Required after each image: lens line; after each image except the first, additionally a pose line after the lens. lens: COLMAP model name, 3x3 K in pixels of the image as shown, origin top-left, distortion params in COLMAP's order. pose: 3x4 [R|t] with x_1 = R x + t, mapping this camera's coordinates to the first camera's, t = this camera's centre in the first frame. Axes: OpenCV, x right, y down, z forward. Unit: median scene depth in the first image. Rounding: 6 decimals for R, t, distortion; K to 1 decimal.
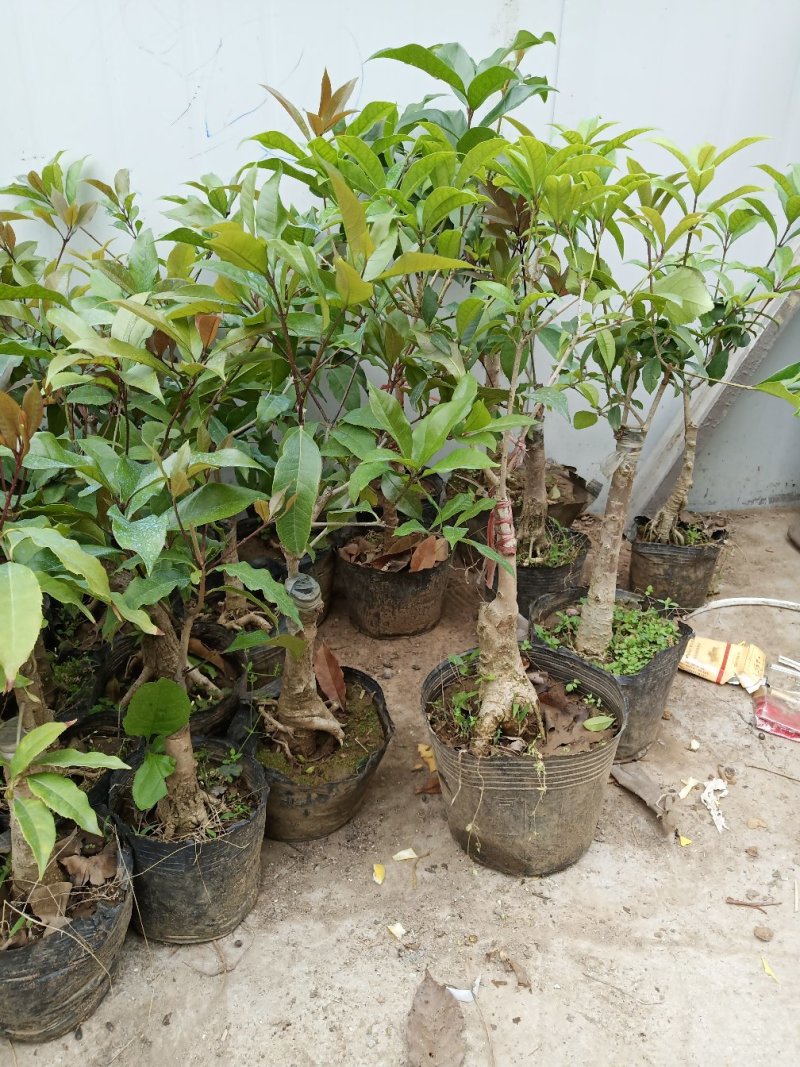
lens RADIAL K [[868.0, 0, 399.9], [0, 868.0, 532.3], [0, 0, 1]] dist [-0.004416, 0.064031]
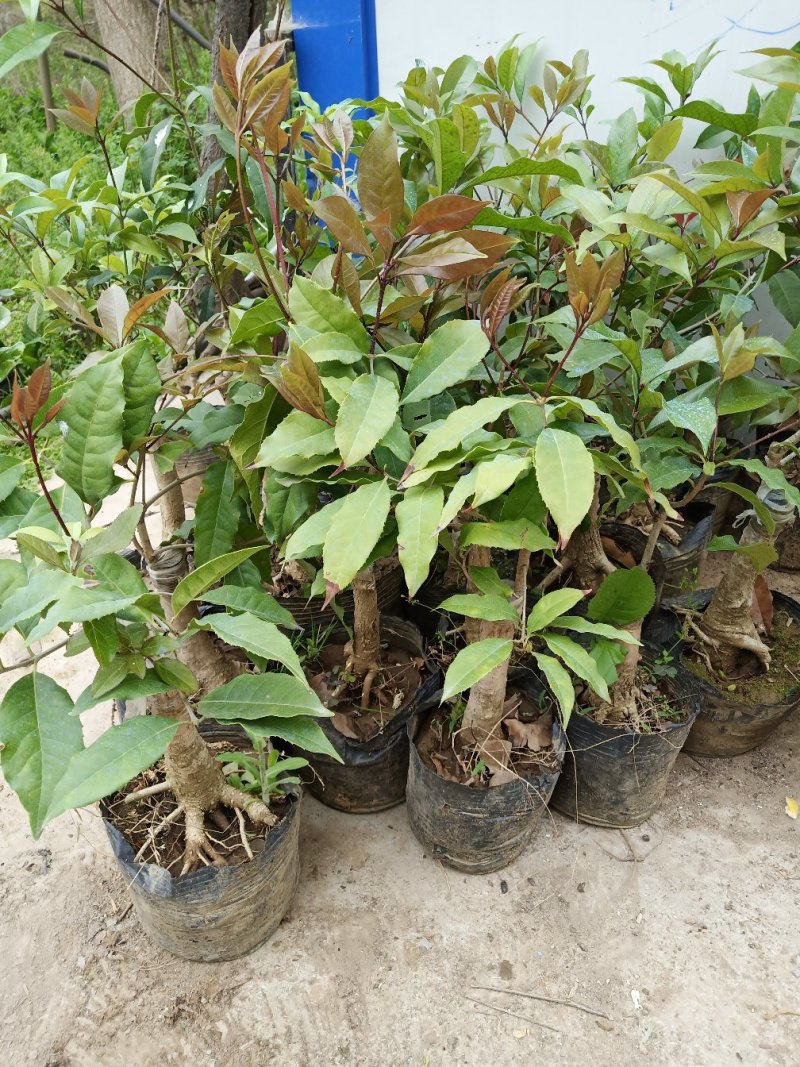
lens RADIAL K [[868.0, 0, 396.9], [0, 868.0, 531.4], [0, 0, 1]] dist [-0.004416, 0.064031]
pose [[0.938308, 0.144785, -0.314031, -0.192385], [-0.115784, 0.987251, 0.109218, 0.043215], [0.325841, -0.066120, 0.943110, -0.025773]]
